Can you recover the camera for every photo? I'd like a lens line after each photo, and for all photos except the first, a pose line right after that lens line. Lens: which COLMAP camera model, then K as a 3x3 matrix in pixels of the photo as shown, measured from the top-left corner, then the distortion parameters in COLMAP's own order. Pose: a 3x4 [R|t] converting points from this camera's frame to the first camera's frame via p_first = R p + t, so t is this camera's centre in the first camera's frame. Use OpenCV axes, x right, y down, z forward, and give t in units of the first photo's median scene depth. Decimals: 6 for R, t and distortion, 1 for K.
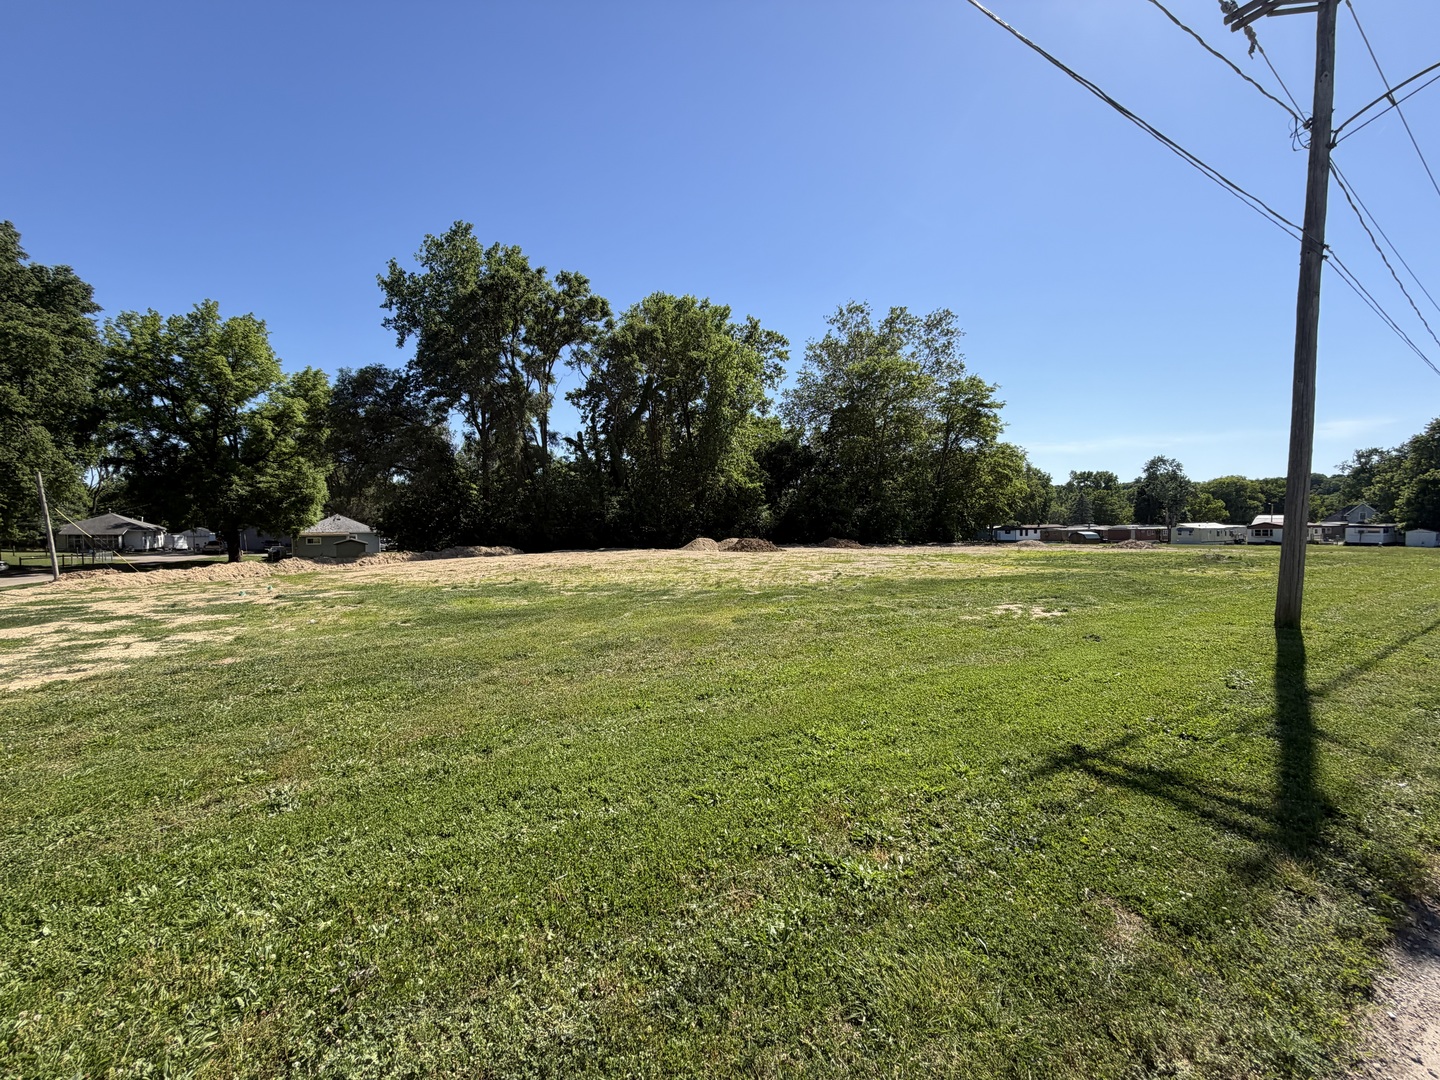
lens RADIAL K [[574.2, 0, 712.8], [0, 574.2, 547.0], [0, 0, 1]] dist [0.000000, 0.000047]
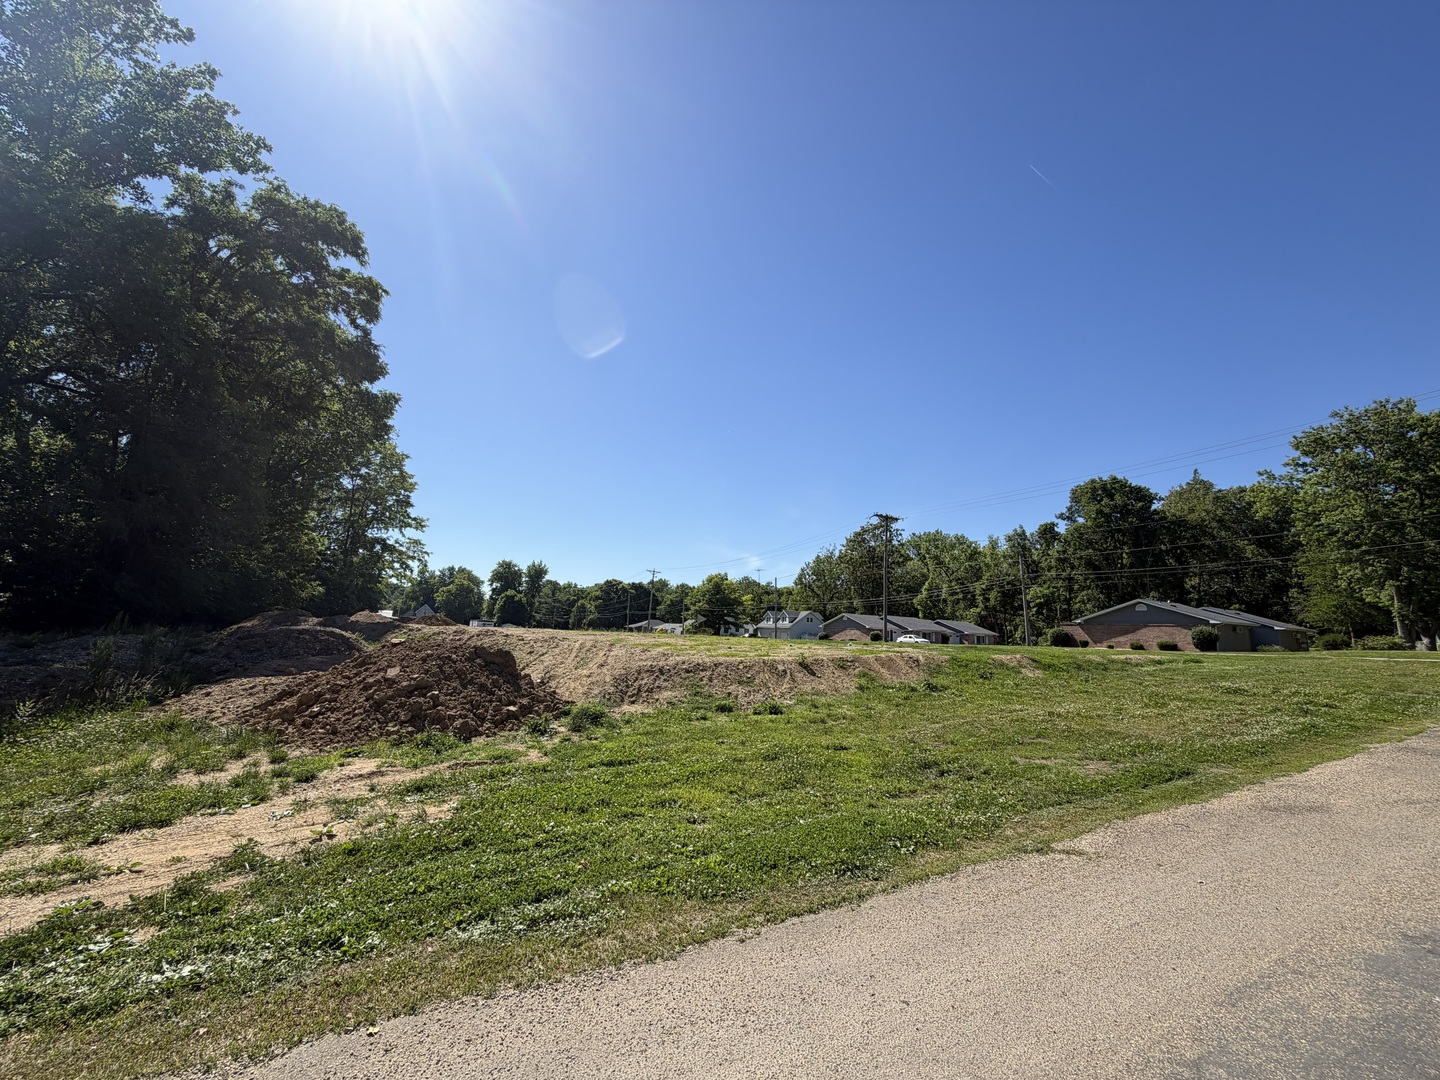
lens RADIAL K [[574.2, 0, 717.0], [0, 574.2, 533.4], [0, 0, 1]] dist [0.000000, 0.000047]
pose [[0.081332, 0.180361, 0.980232, -0.521486], [-0.003480, 0.983536, -0.180680, 0.012968], [-0.996681, 0.011283, 0.080621, 0.265595]]
